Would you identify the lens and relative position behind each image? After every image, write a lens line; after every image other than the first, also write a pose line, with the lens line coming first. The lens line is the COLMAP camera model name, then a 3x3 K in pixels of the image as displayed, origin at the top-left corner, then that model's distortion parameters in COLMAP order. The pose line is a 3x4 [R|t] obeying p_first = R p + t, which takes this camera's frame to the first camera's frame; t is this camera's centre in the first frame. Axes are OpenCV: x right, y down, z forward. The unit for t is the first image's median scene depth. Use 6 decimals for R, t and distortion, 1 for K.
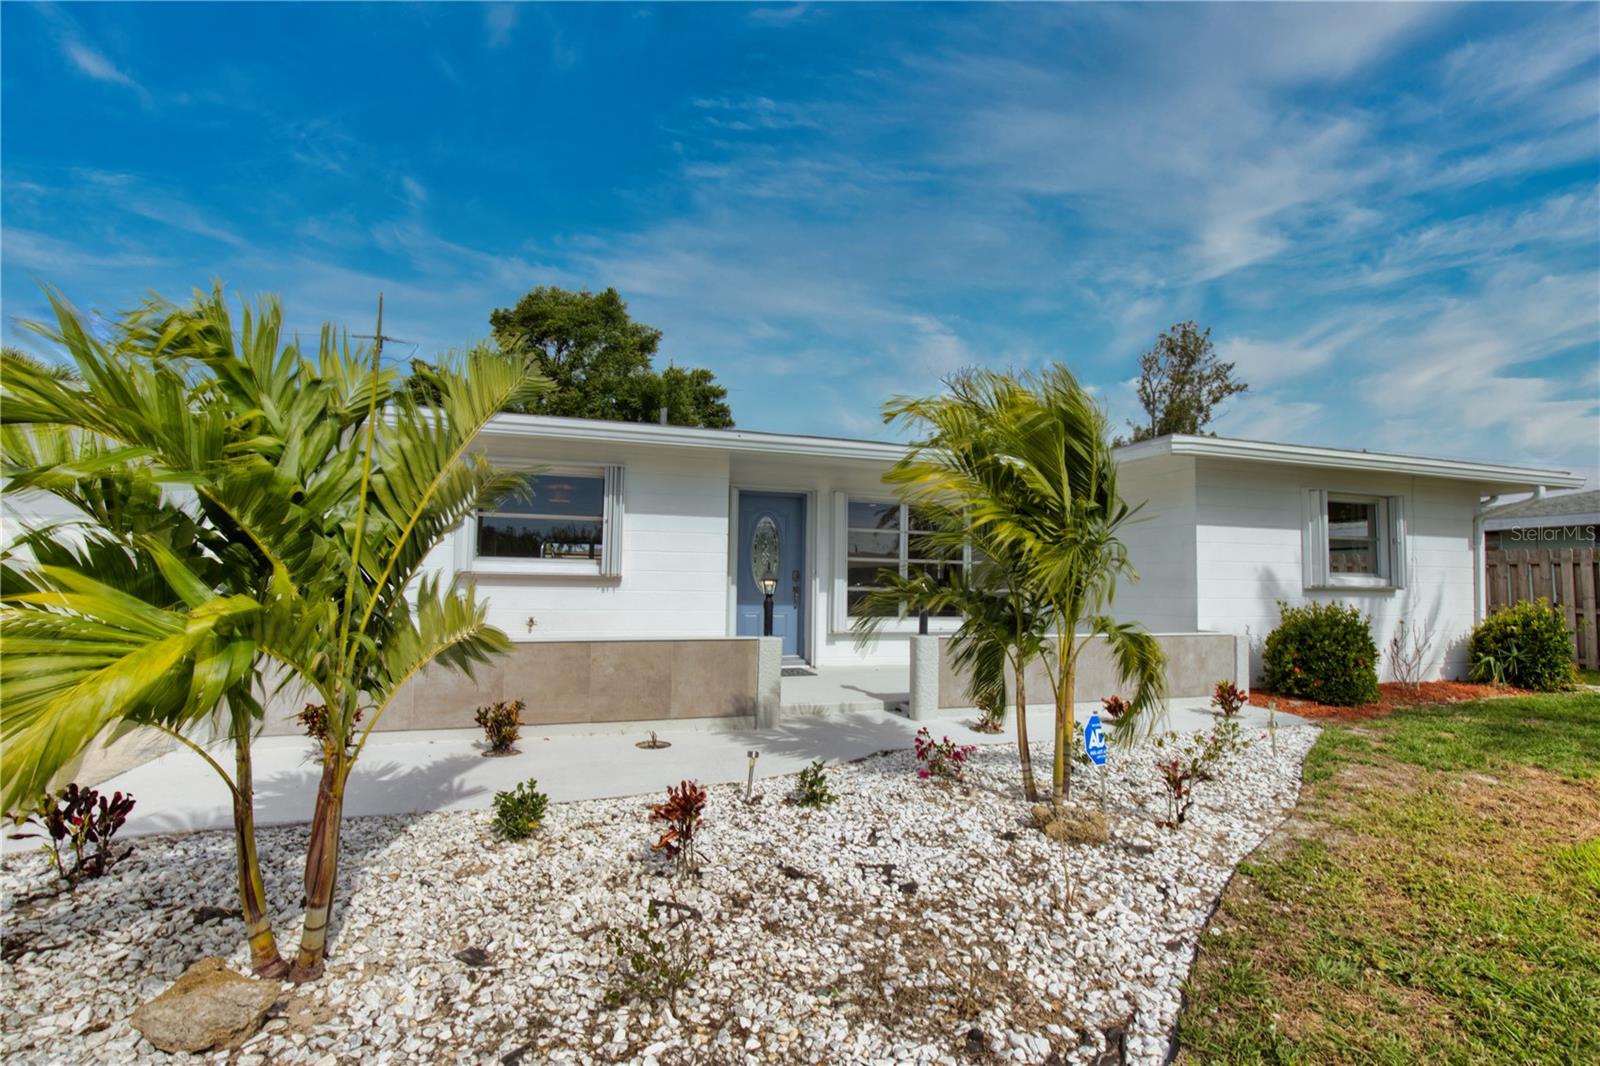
lens RADIAL K [[731.6, 0, 784.3], [0, 731.6, 542.8], [0, 0, 1]] dist [-0.037646, 0.008443]
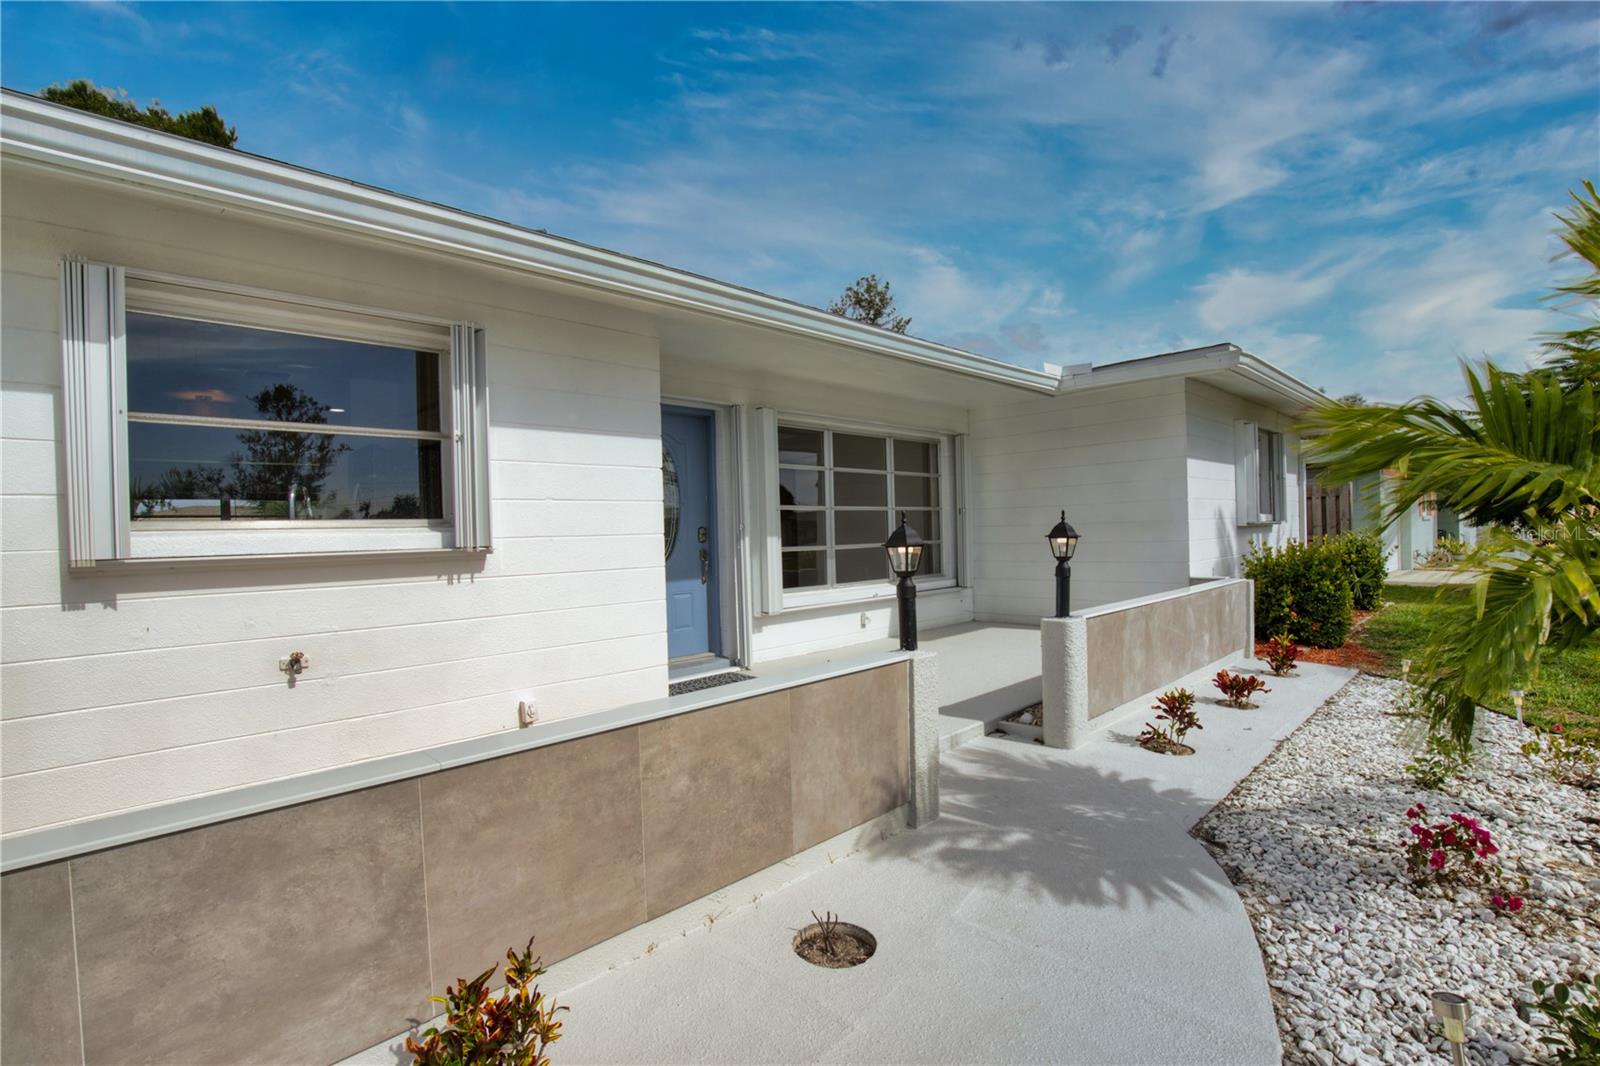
lens RADIAL K [[731.6, 0, 795.8], [0, 731.6, 531.6], [0, 0, 1]] dist [-0.037646, 0.008443]
pose [[0.874667, -0.039549, 0.483109, -0.563149], [0.013096, 0.998230, 0.058008, 0.013599], [-0.484548, -0.044411, 0.873637, 0.920534]]
